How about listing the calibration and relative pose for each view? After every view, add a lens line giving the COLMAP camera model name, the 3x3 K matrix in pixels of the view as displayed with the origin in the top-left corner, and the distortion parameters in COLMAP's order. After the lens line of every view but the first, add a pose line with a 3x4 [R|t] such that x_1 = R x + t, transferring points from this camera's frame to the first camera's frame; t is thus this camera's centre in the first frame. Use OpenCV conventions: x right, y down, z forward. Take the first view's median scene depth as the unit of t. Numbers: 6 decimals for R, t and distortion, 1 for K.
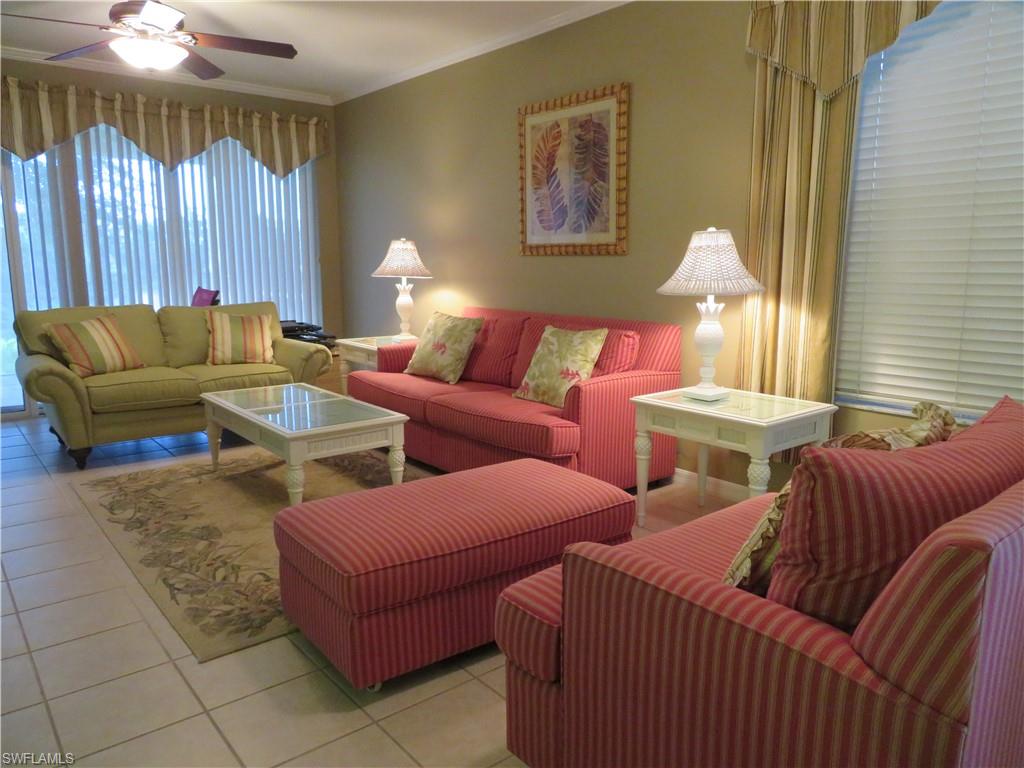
lens RADIAL K [[710.4, 0, 506.5], [0, 710.4, 380.6], [0, 0, 1]] dist [-0.000550, -0.053667]
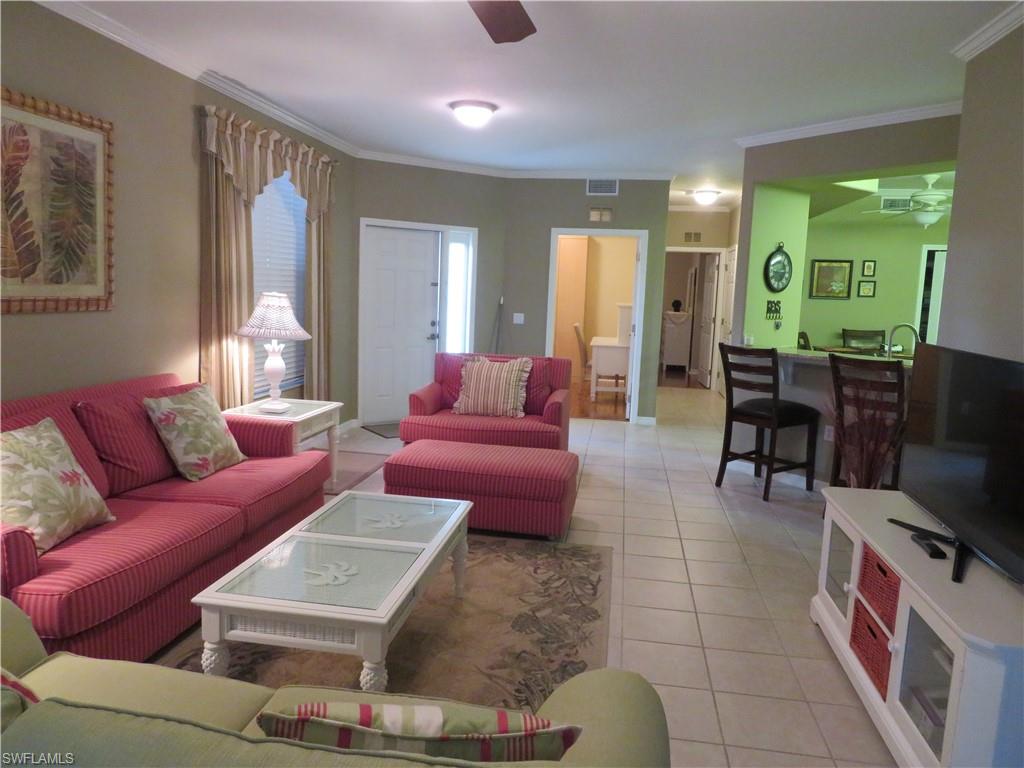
lens RADIAL K [[710.4, 0, 506.5], [0, 710.4, 380.6], [0, 0, 1]] dist [-0.000550, -0.053667]
pose [[-0.649522, -0.124403, 0.750096, -0.831095], [0.084249, 0.968674, 0.233608, -0.254525], [-0.755660, 0.214928, -0.618695, 1.179708]]
